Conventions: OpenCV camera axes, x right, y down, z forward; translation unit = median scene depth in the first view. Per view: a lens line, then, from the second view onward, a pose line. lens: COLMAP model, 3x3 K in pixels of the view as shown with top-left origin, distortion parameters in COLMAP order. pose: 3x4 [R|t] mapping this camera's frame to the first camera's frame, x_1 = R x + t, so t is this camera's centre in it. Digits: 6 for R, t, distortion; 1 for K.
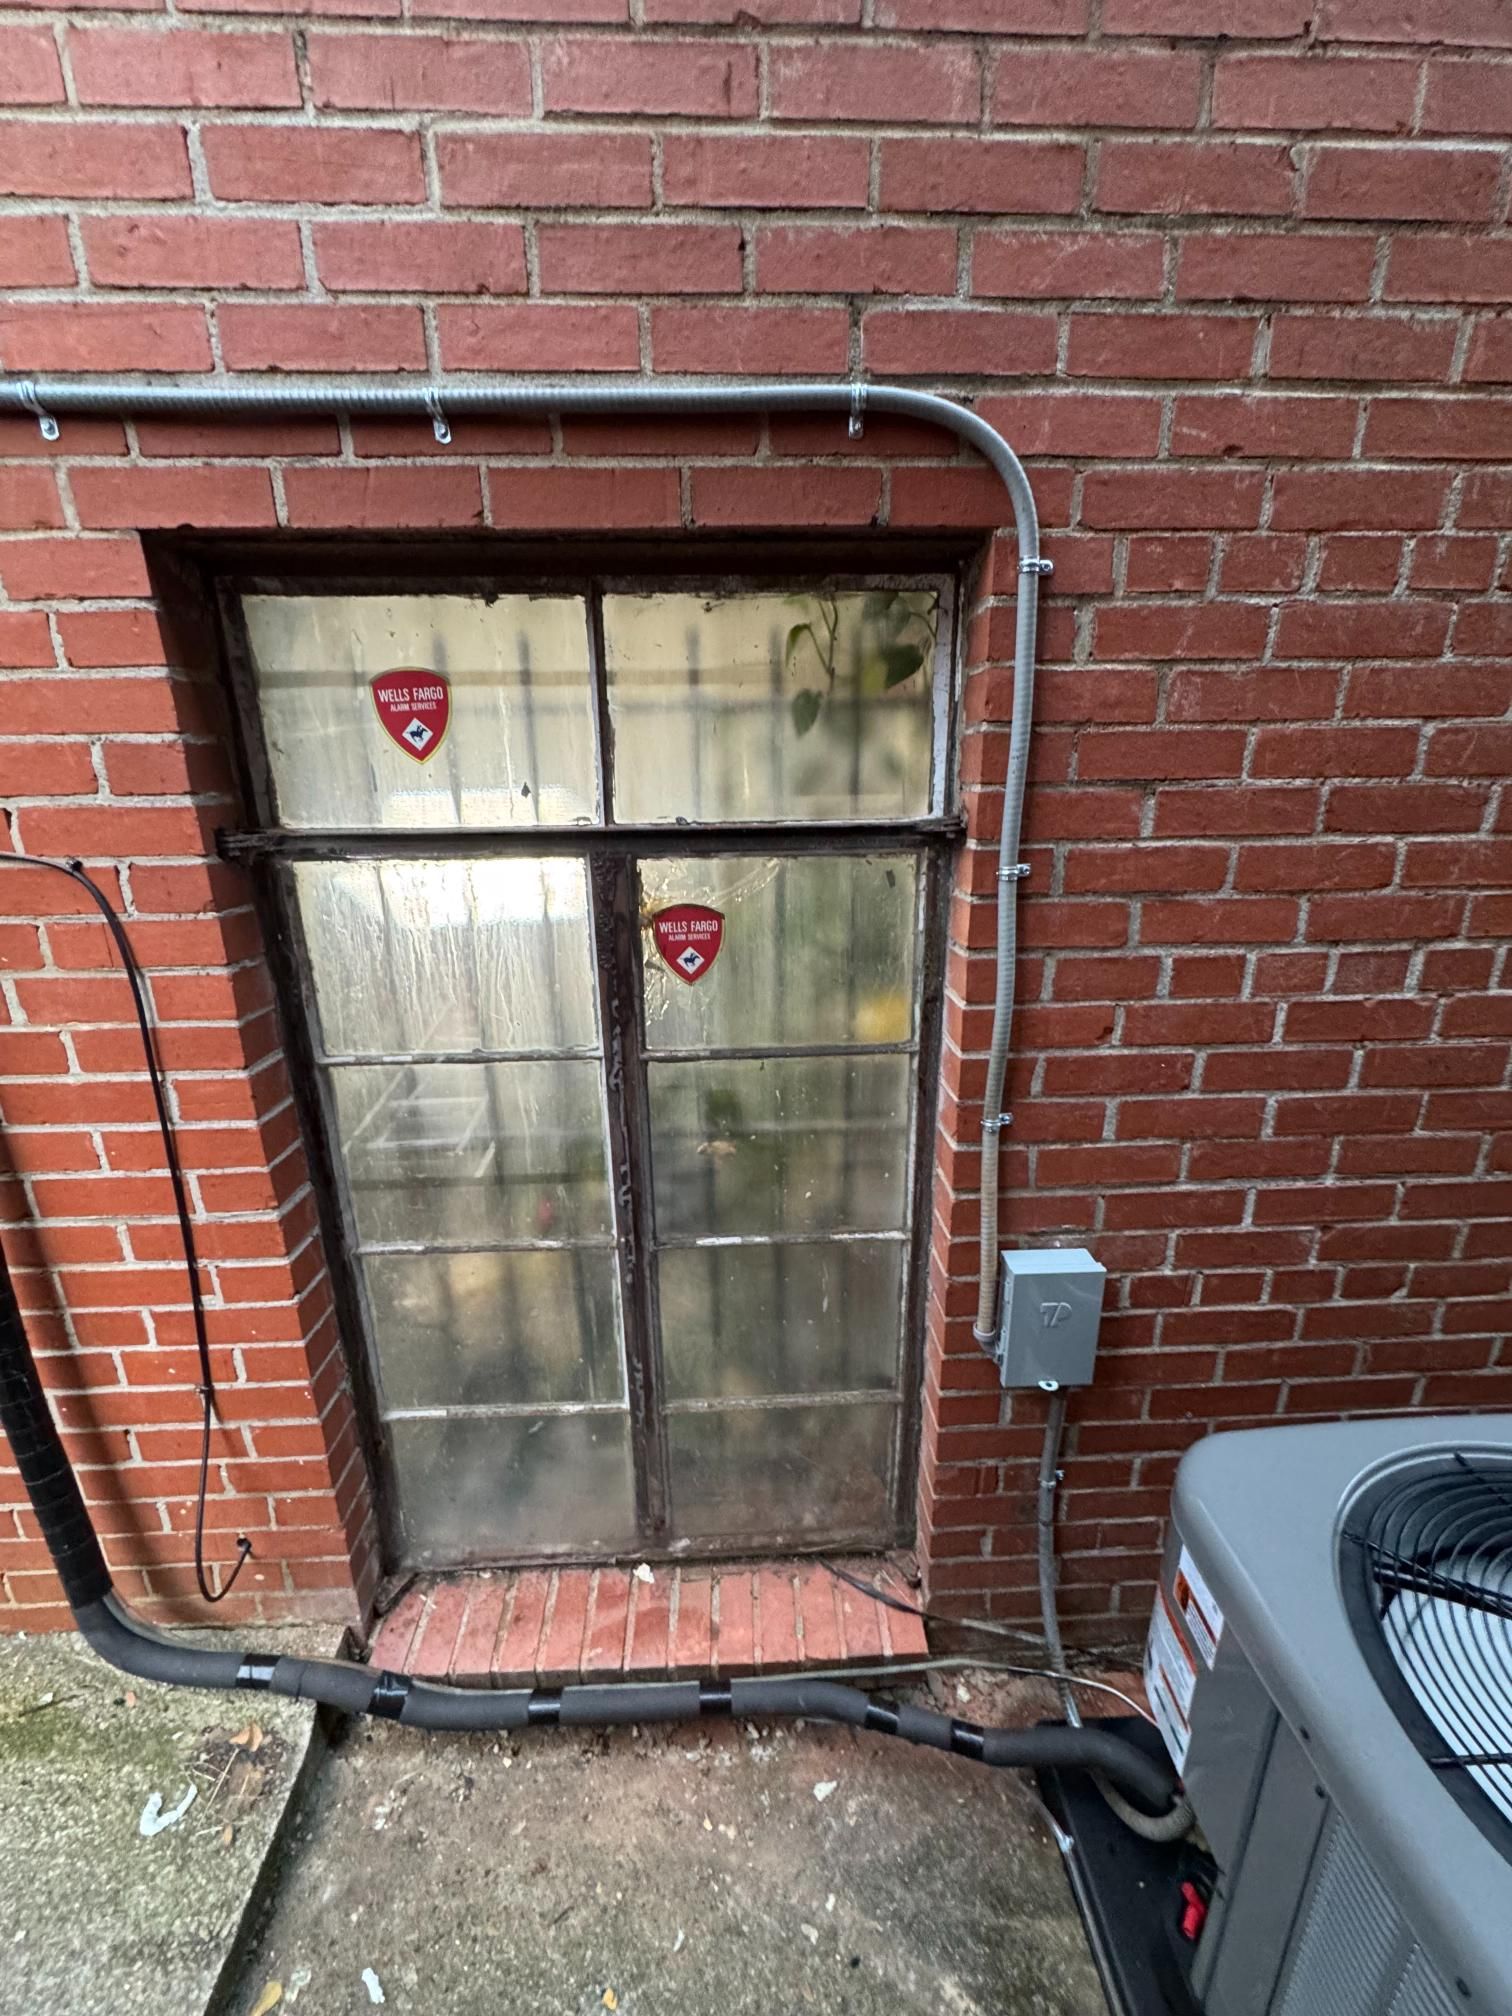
lens RADIAL K [[806.6, 0, 757.6], [0, 806.6, 1005.9], [0, 0, 1]] dist [-0.003992, 0.000991]
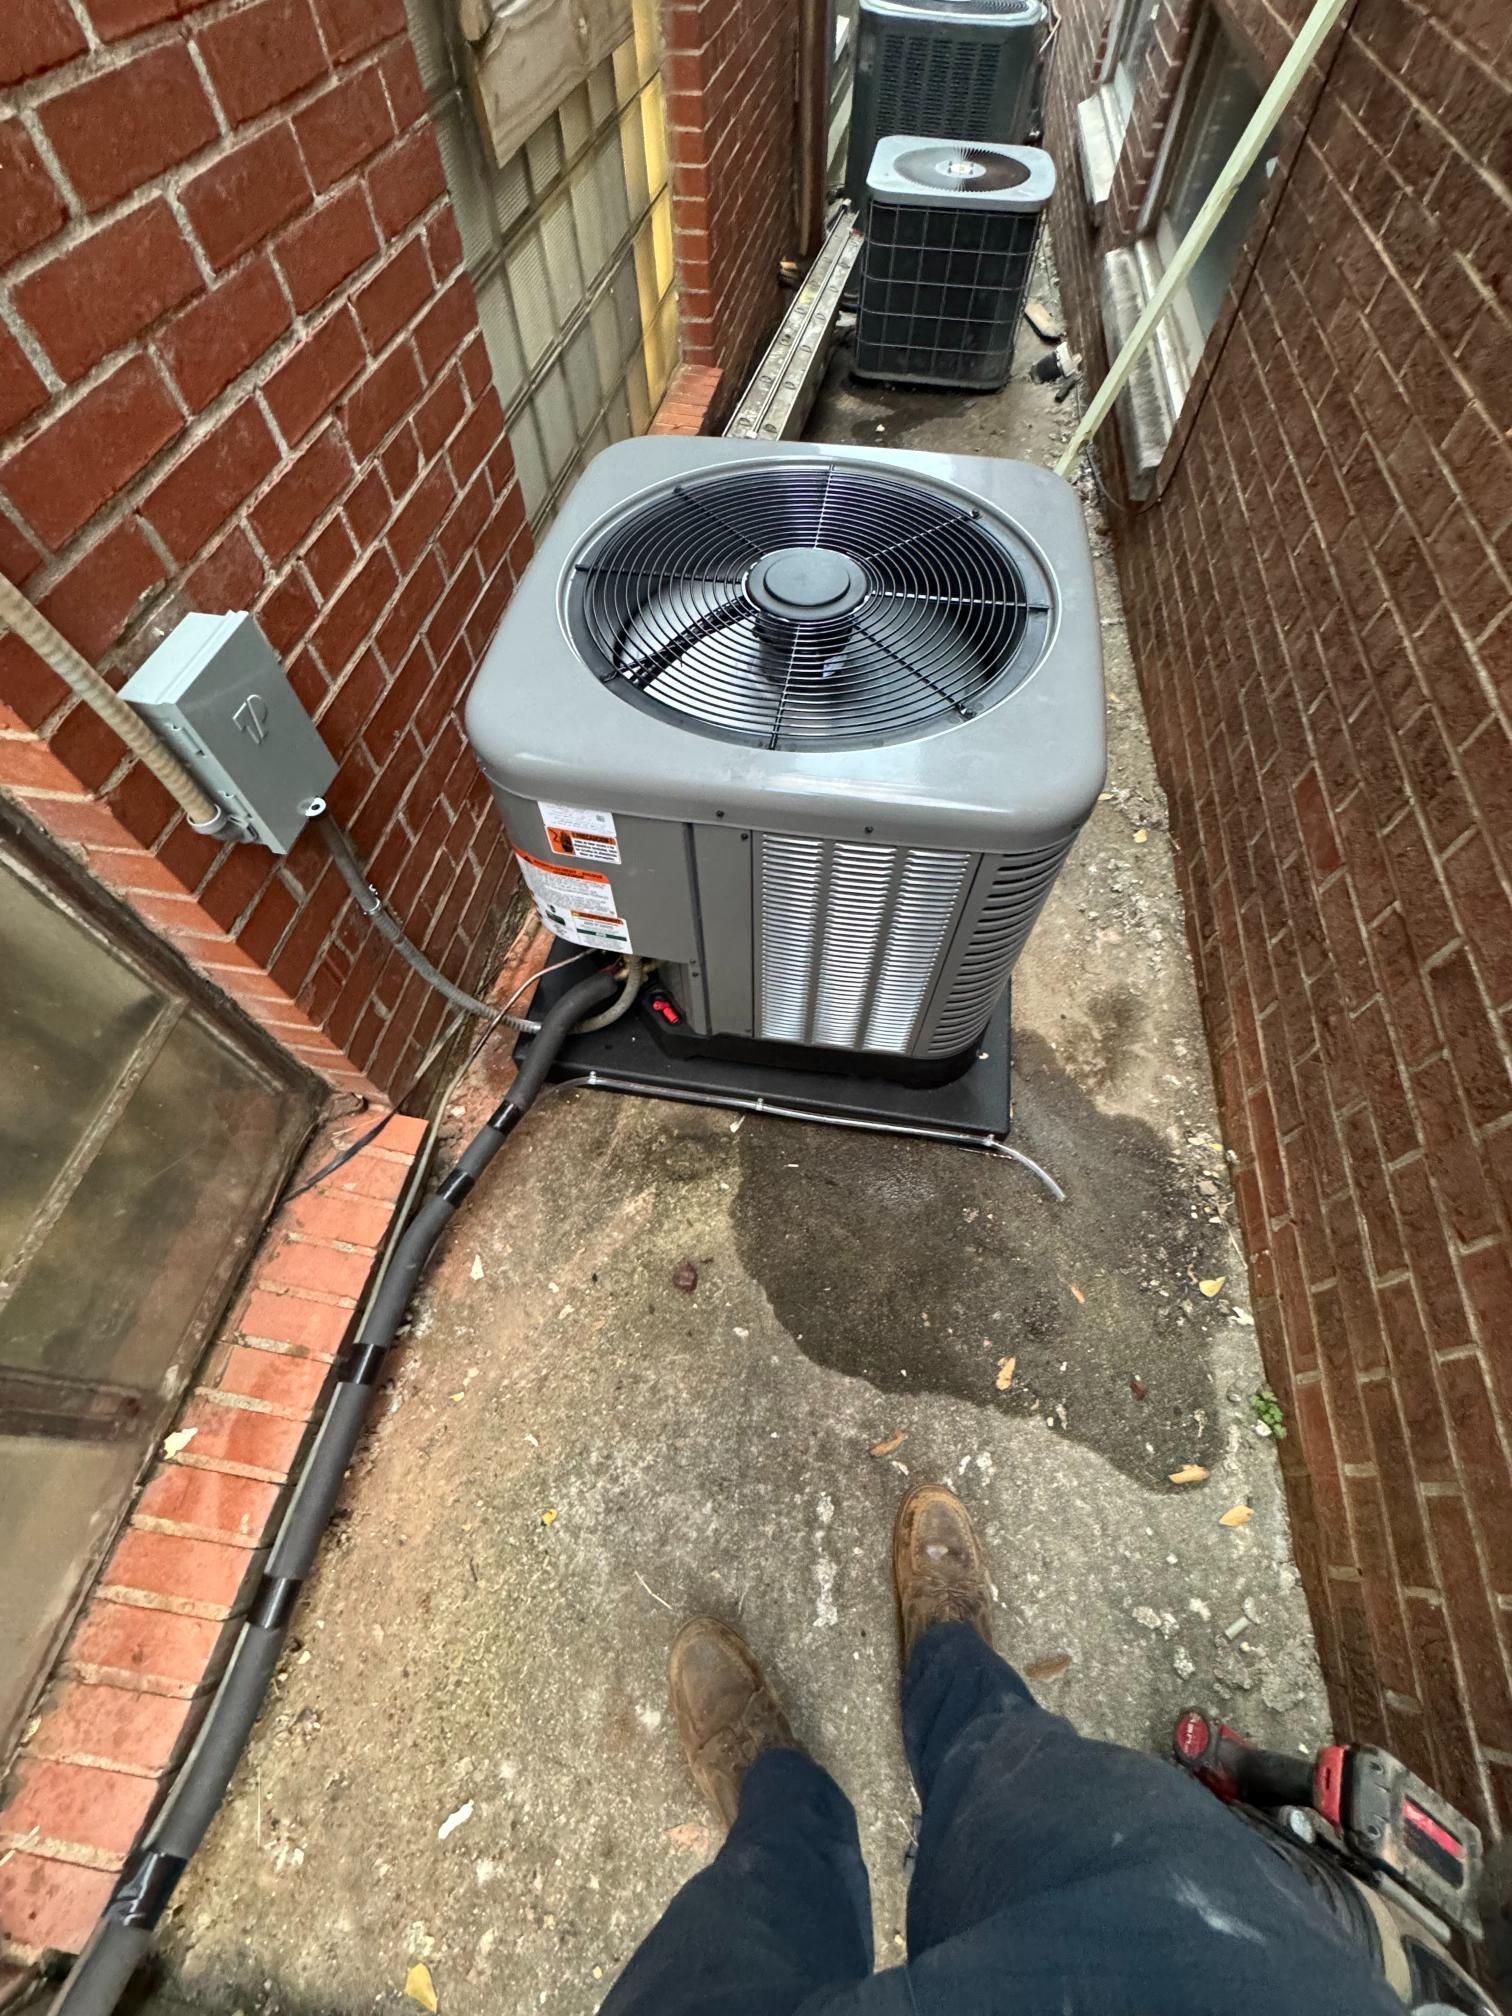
lens RADIAL K [[806.6, 0, 759.3], [0, 806.6, 1010.2], [0, 0, 1]] dist [-0.003992, 0.000991]
pose [[0.202612, -0.835902, 0.510115, -0.090877], [0.275873, 0.548544, 0.789300, 0.085382], [-0.939597, -0.019195, 0.341745, 0.317238]]
